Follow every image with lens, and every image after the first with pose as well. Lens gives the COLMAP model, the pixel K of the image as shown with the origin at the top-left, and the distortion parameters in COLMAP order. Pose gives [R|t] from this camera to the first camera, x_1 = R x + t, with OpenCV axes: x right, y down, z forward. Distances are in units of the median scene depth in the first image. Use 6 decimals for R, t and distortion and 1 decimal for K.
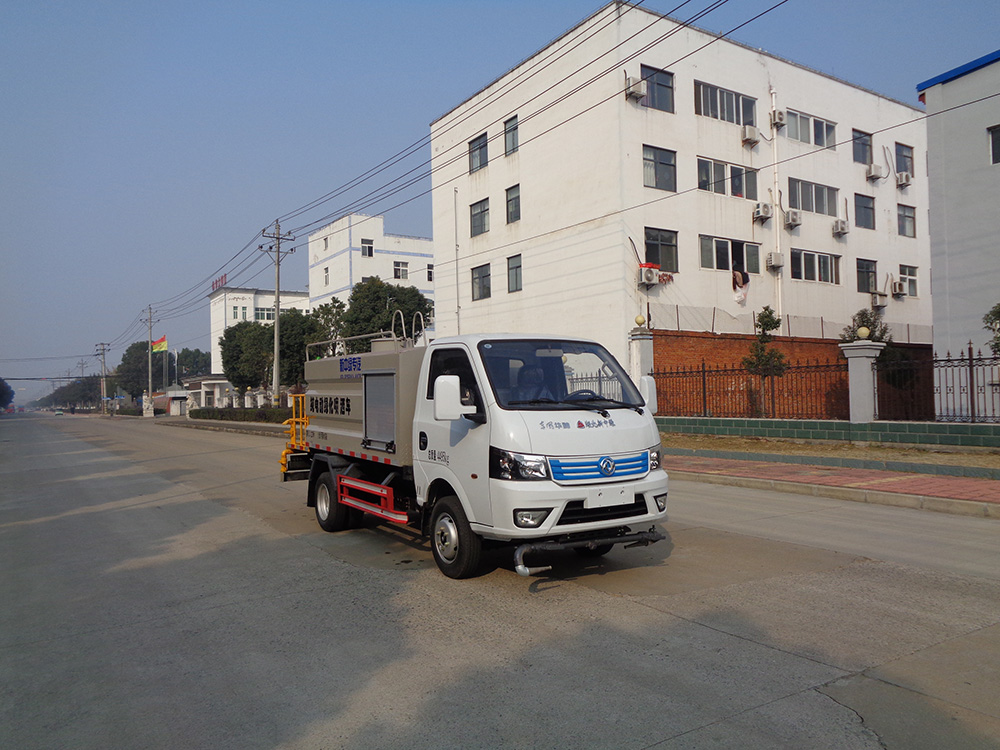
lens RADIAL K [[773.3, 0, 504.3], [0, 773.3, 376.8], [0, 0, 1]] dist [0.007142, -0.002833]
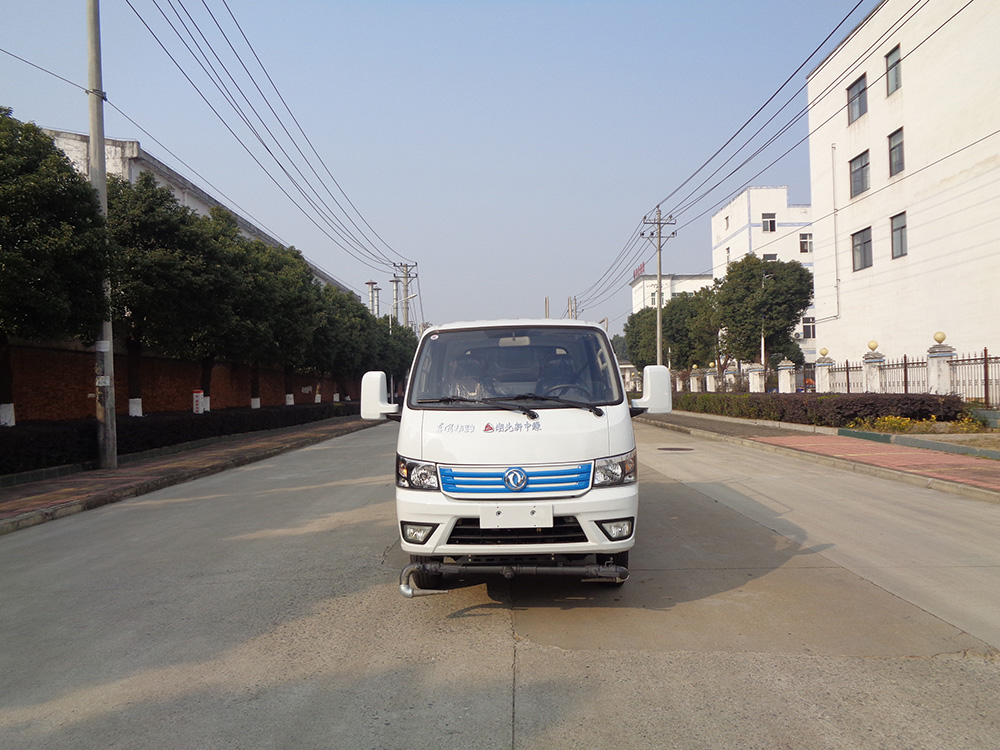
lens RADIAL K [[773.3, 0, 504.3], [0, 773.3, 376.8], [0, 0, 1]] dist [0.007142, -0.002833]
pose [[0.842925, -0.003685, -0.538019, 0.121105], [0.015602, 0.999723, 0.017596, -0.001715], [0.537805, -0.023226, 0.842749, 0.065045]]
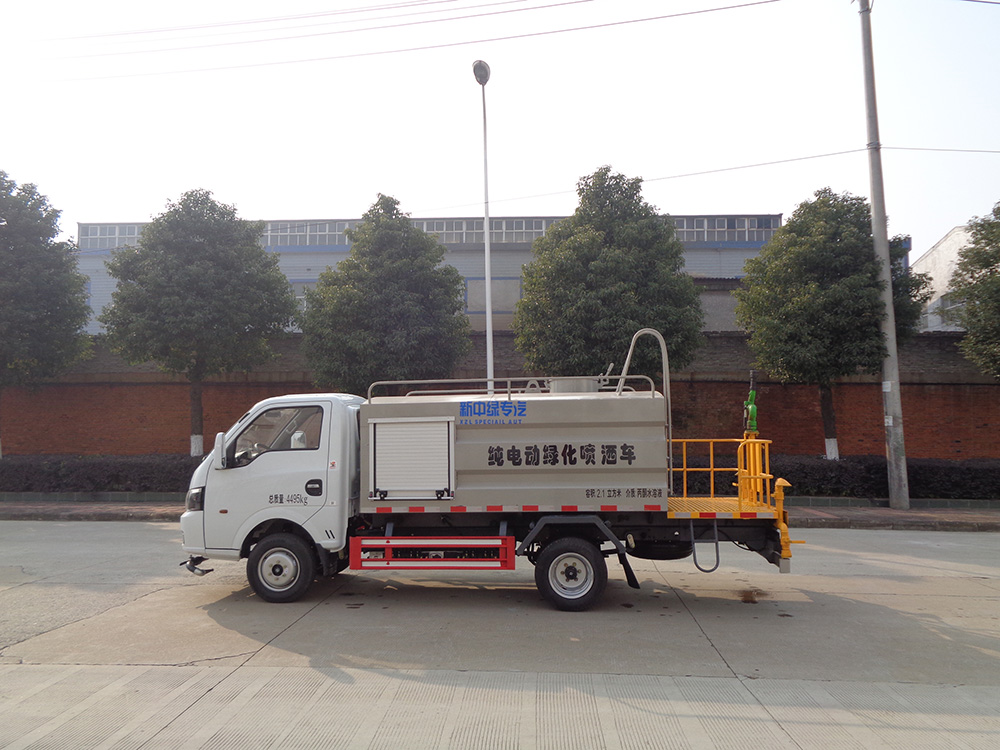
lens RADIAL K [[773.3, 0, 504.3], [0, 773.3, 376.8], [0, 0, 1]] dist [0.007142, -0.002833]
pose [[-0.585600, -0.033012, -0.809928, 0.218107], [0.030731, 0.997548, -0.062879, 0.001998], [0.810017, -0.061712, -0.583150, 0.553233]]
